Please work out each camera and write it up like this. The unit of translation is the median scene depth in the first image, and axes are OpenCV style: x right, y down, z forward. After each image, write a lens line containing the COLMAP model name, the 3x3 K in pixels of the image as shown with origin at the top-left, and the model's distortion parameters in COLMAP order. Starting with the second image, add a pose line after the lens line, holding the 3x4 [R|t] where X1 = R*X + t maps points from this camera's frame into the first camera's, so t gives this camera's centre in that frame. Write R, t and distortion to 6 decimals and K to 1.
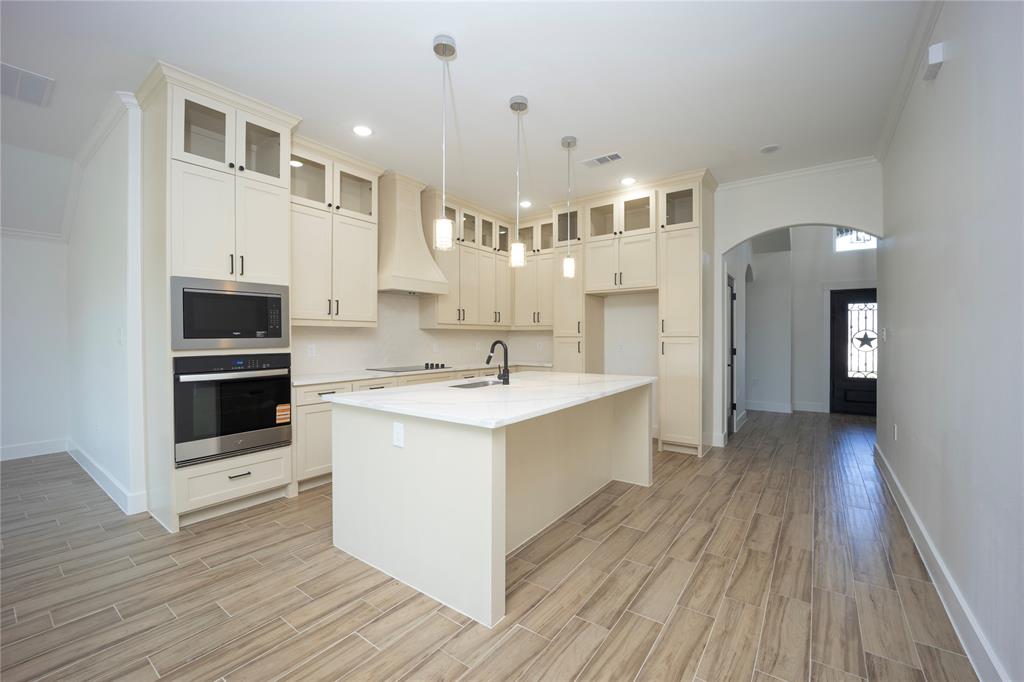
lens RADIAL K [[434.0, 0, 511.2], [0, 434.0, 333.7], [0, 0, 1]] dist [-0.017497, -0.001573]
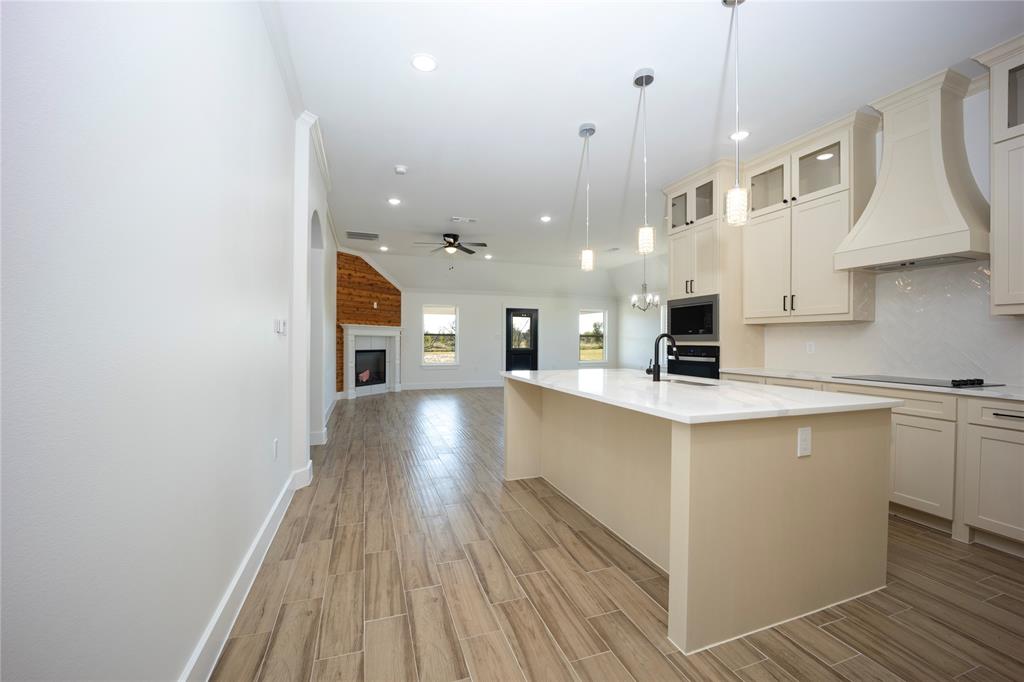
lens RADIAL K [[434.0, 0, 508.8], [0, 434.0, 340.3], [0, 0, 1]] dist [-0.017497, -0.001573]
pose [[-0.592040, -0.002604, -0.805904, 1.018955], [-0.001548, 0.999997, -0.002093, 0.036136], [0.805907, 0.000008, -0.592042, 1.443929]]
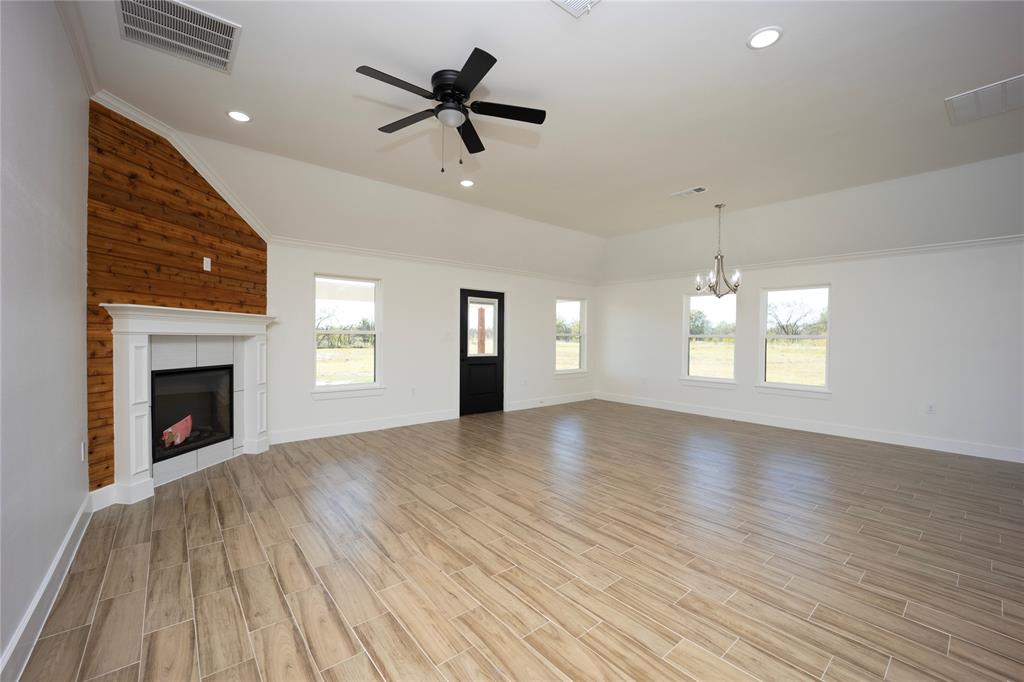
lens RADIAL K [[434.0, 0, 516.3], [0, 434.0, 339.1], [0, 0, 1]] dist [-0.017497, -0.001573]
pose [[-0.275216, 0.003055, -0.961378, 0.773877], [-0.003864, 0.999983, 0.004284, 0.027325], [0.961375, 0.004894, -0.275200, 1.091011]]
